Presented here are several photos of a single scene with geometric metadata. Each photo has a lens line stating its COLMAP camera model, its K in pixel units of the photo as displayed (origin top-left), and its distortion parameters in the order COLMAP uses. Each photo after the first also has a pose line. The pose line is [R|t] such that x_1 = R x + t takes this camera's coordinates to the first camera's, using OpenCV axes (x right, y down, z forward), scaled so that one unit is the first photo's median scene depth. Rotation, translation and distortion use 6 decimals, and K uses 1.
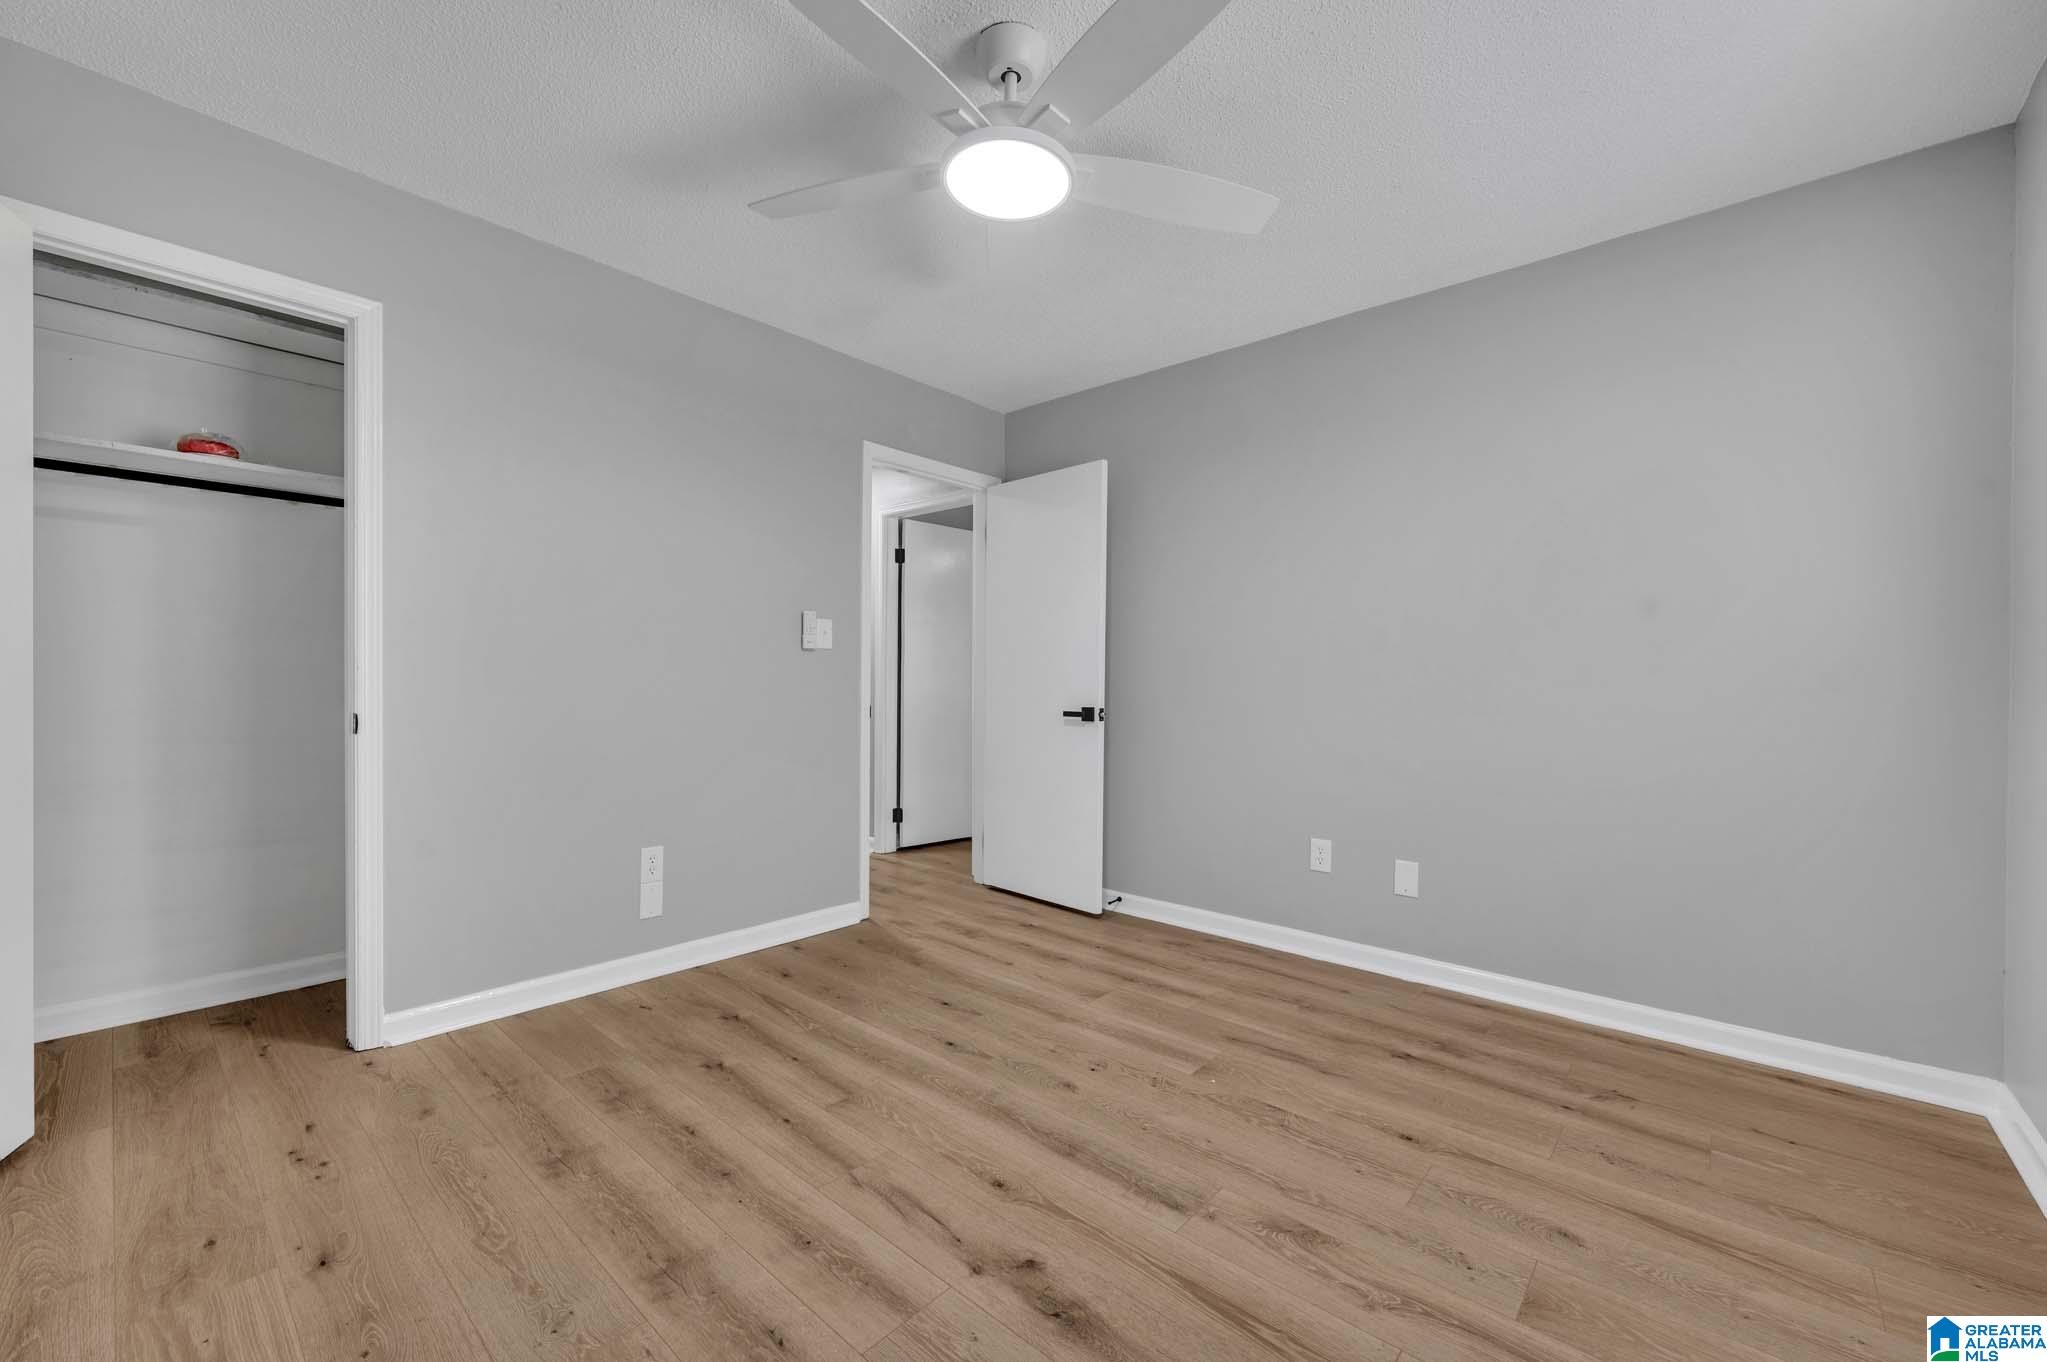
lens RADIAL K [[818.9, 0, 1017.1], [0, 818.9, 688.8], [0, 0, 1]] dist [-0.001645, -0.000352]
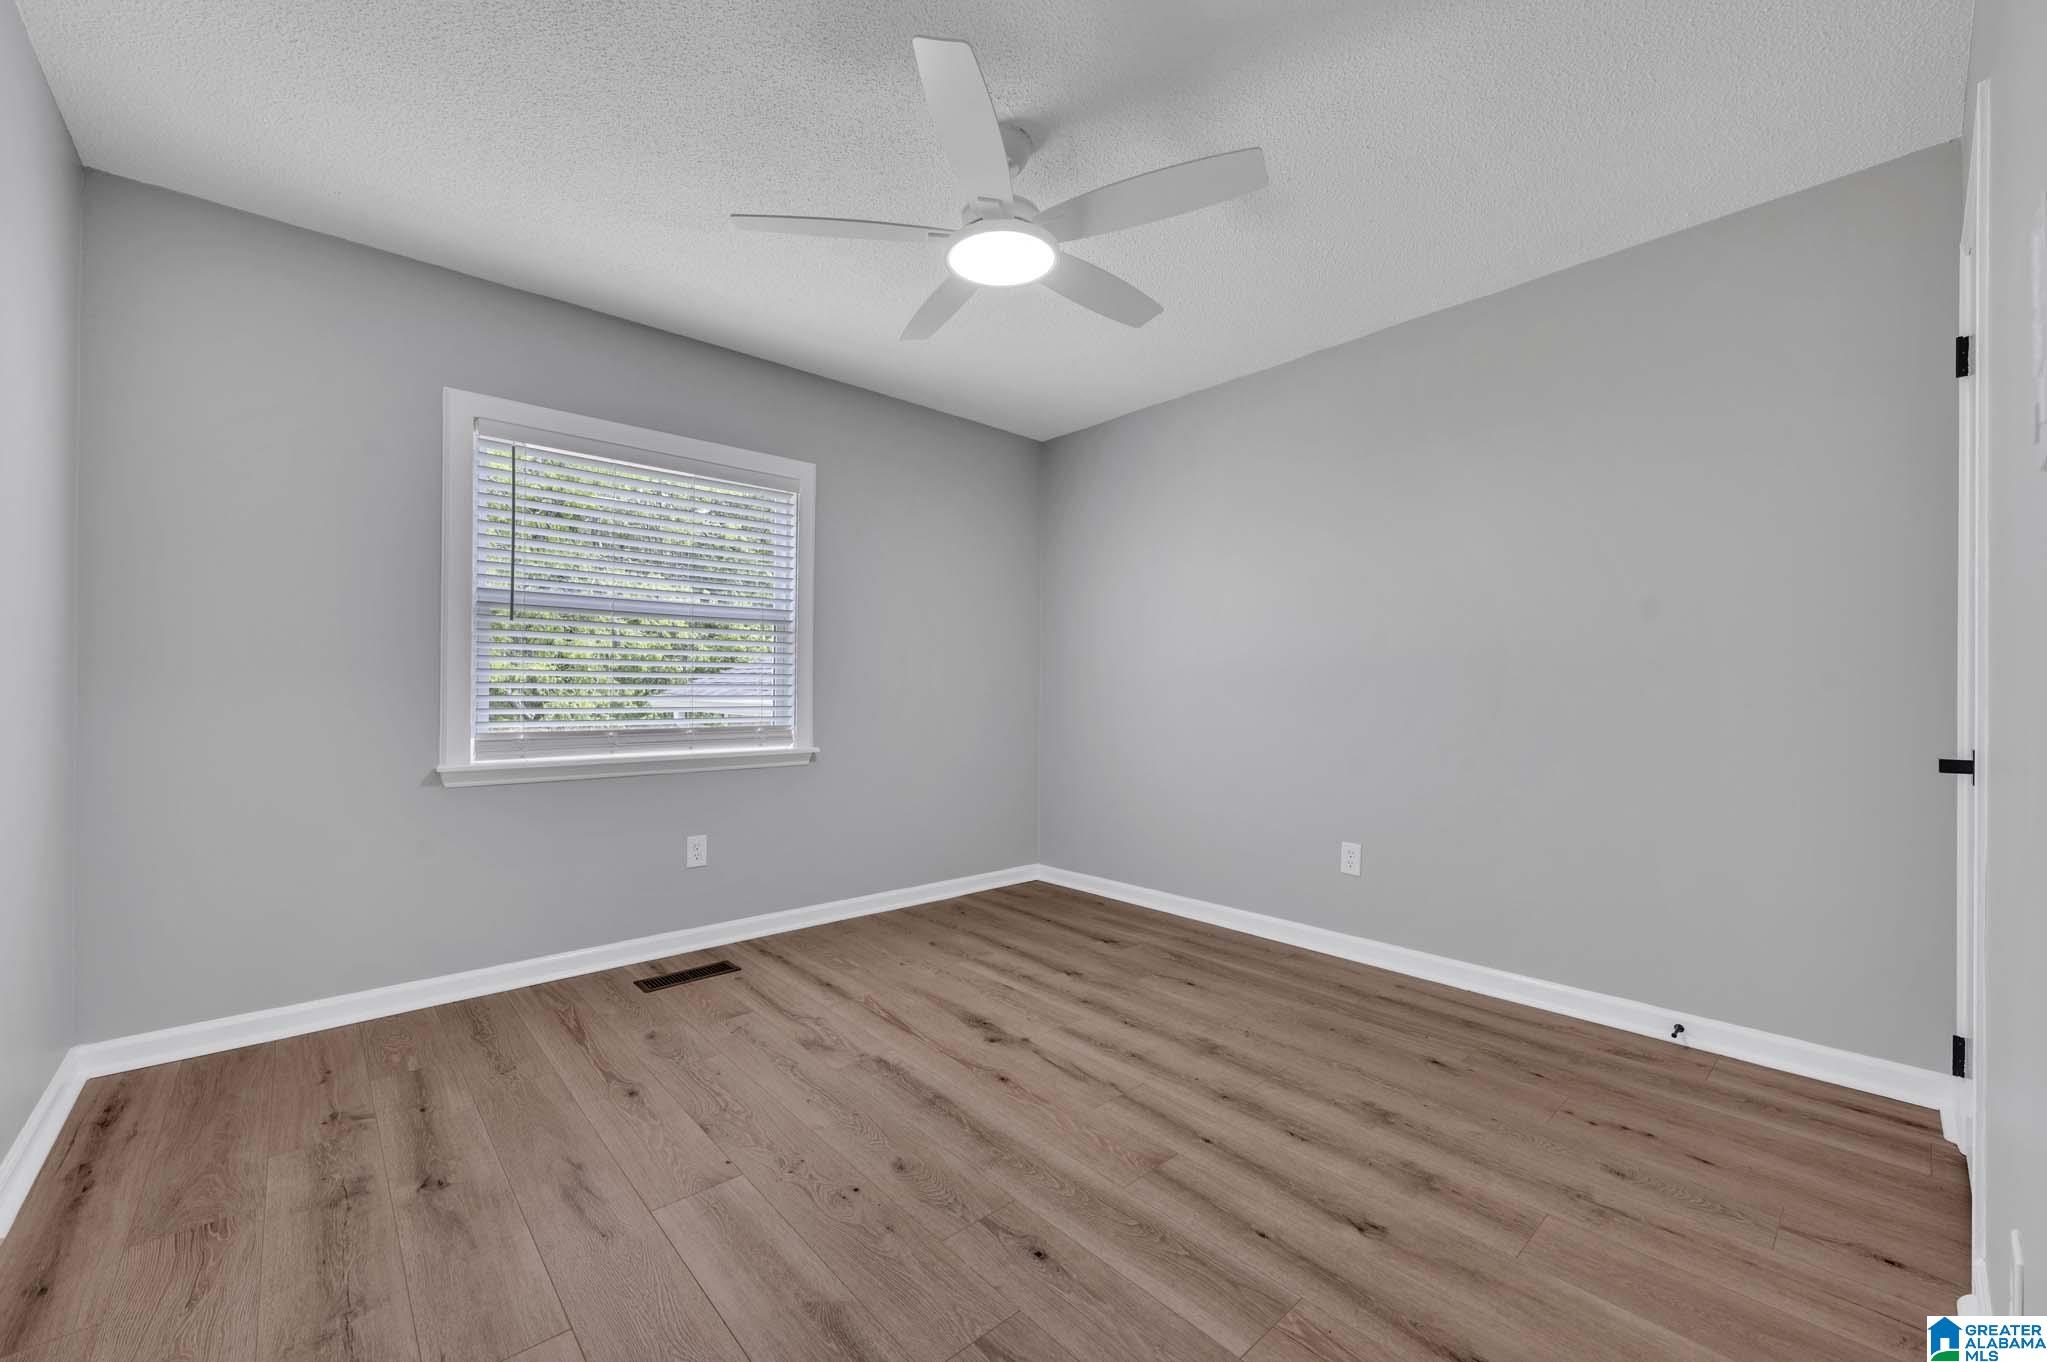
lens RADIAL K [[818.9, 0, 1017.1], [0, 818.9, 688.8], [0, 0, 1]] dist [-0.001645, -0.000352]
pose [[-0.993627, -0.012661, 0.112008, -0.159862], [-0.011983, 0.999906, 0.006725, -0.016783], [-0.112083, 0.005340, -0.993685, 2.011284]]
